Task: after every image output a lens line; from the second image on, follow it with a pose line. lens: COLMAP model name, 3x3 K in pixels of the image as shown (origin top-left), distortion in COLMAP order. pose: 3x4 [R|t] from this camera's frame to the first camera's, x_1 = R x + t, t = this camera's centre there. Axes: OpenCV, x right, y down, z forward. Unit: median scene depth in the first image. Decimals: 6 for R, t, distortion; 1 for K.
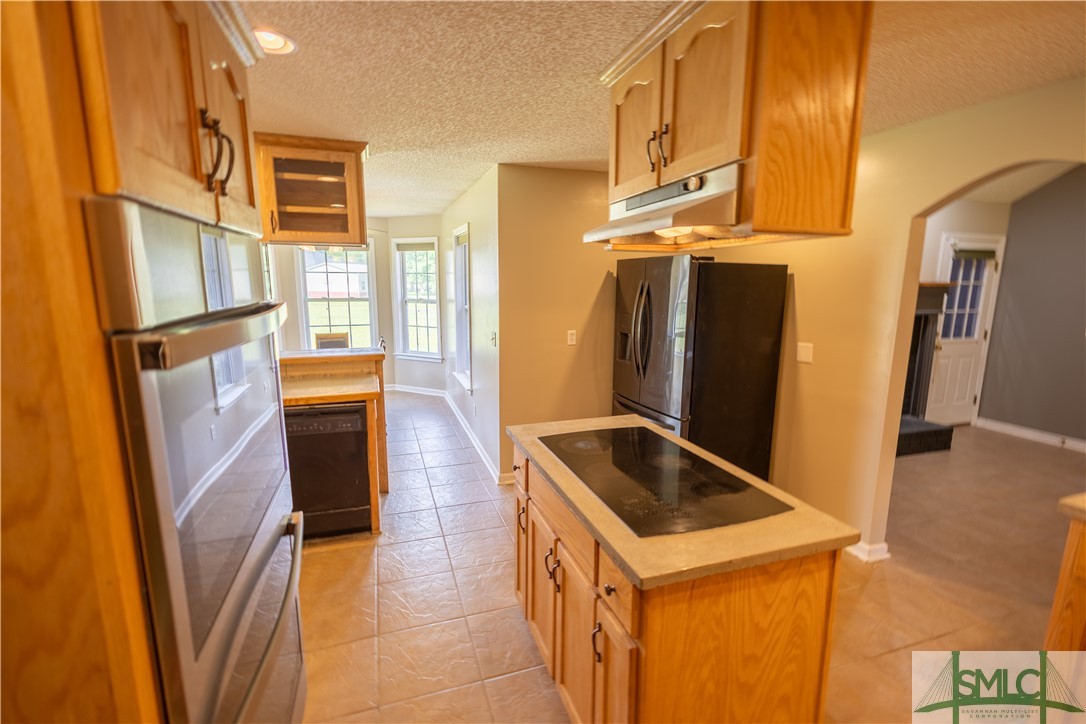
lens RADIAL K [[499.2, 0, 544.9], [0, 499.2, 363.3], [0, 0, 1]] dist [0.008201, -0.000185]
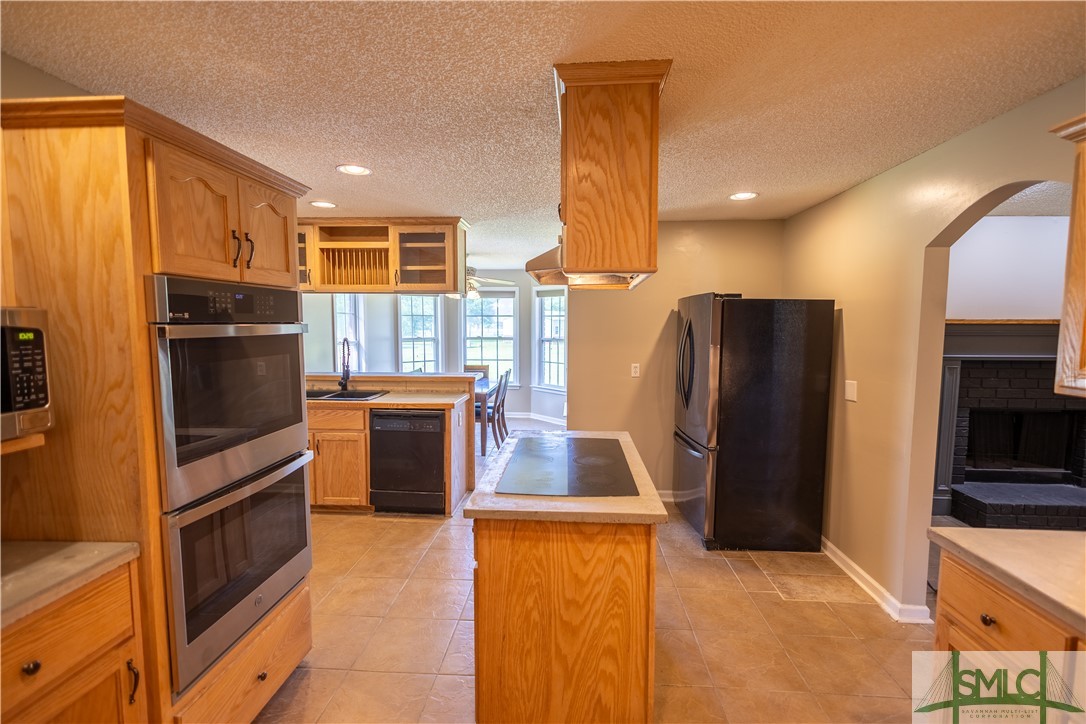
lens RADIAL K [[500.7, 0, 543.0], [0, 500.7, 362.0], [0, 0, 1]] dist [0.008758, -0.005298]
pose [[0.924266, 0.025502, -0.380896, 0.788339], [-0.060791, 0.994866, -0.080902, 0.088049], [0.376877, 0.097930, 0.921072, -0.249176]]
